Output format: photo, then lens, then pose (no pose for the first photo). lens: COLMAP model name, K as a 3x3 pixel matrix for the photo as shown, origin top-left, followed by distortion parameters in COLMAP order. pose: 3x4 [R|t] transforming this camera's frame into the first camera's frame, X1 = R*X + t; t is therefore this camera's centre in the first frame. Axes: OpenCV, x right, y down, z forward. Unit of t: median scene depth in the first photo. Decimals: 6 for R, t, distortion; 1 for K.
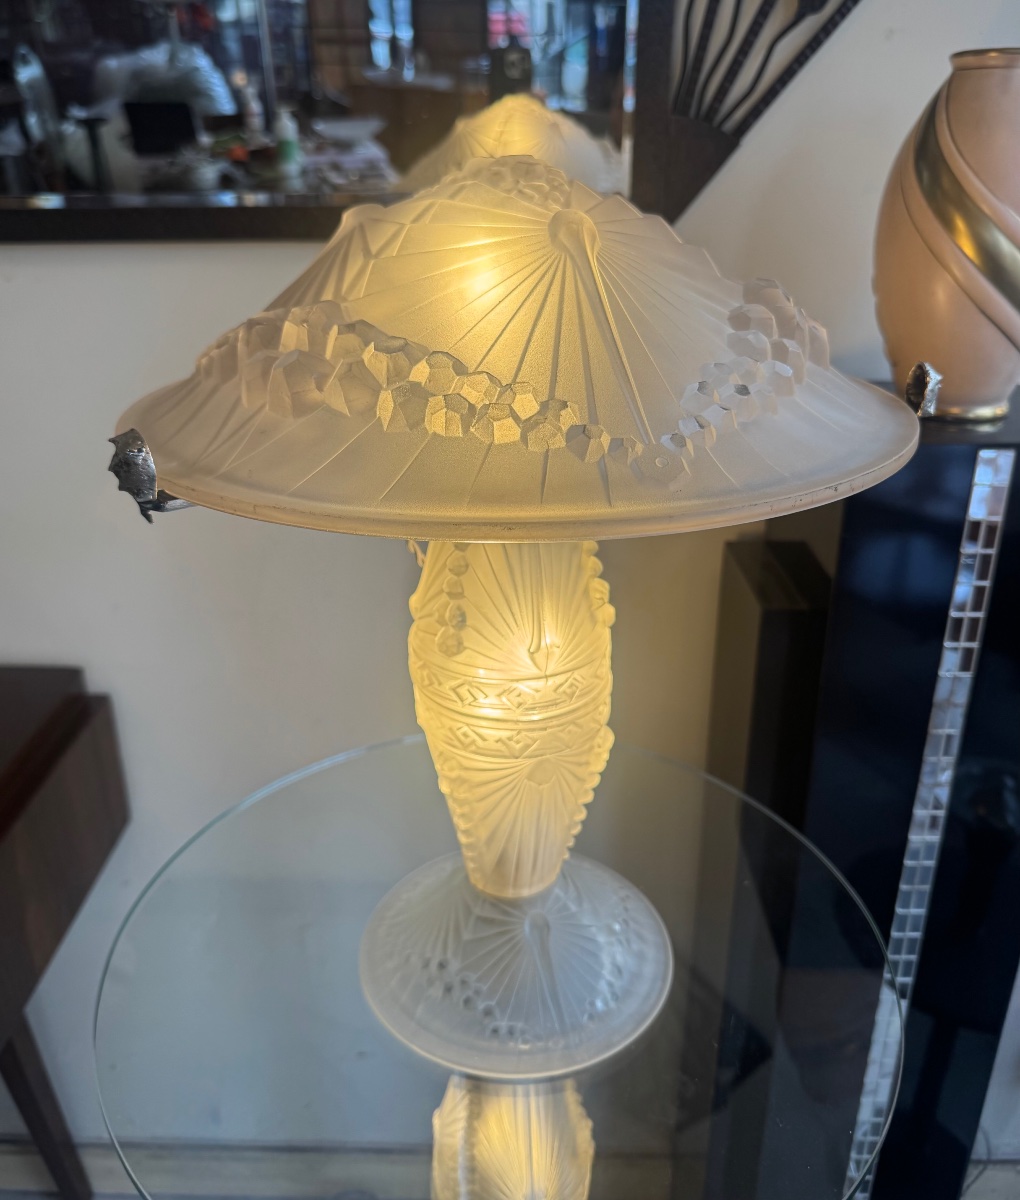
lens RADIAL K [[975.1, 0, 514.9], [0, 975.1, 572.4], [0, 0, 1]] dist [-0.008406, -0.005669]
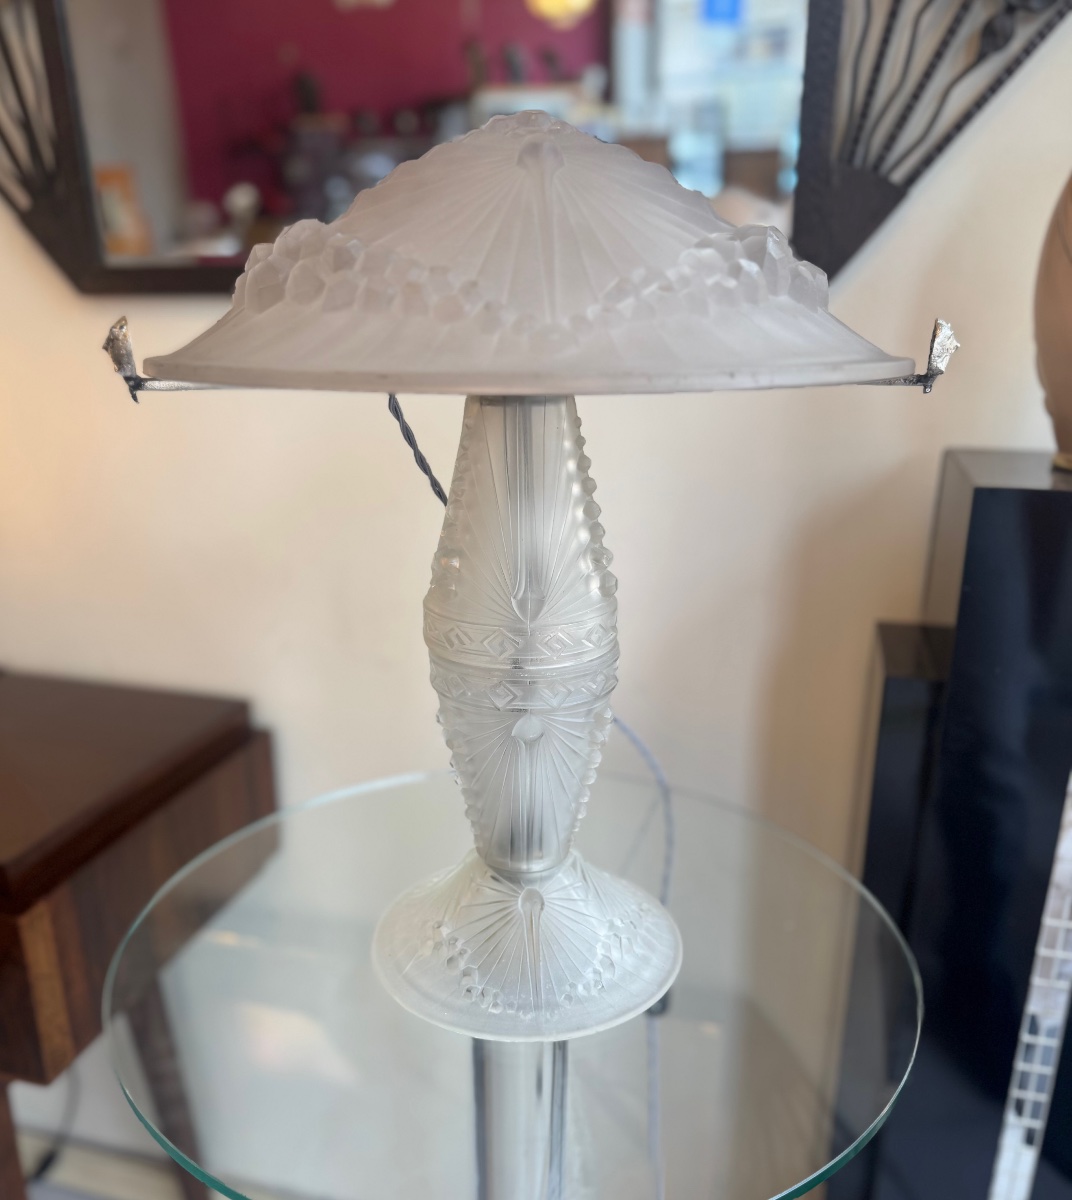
lens RADIAL K [[992.8, 0, 530.8], [0, 992.8, 665.1], [0, 0, 1]] dist [0.005707, -0.014355]
pose [[0.970098, 0.092264, -0.224492, 0.236219], [-0.102728, 0.994081, -0.035362, 0.162320], [0.219901, 0.057366, 0.973834, -0.006086]]
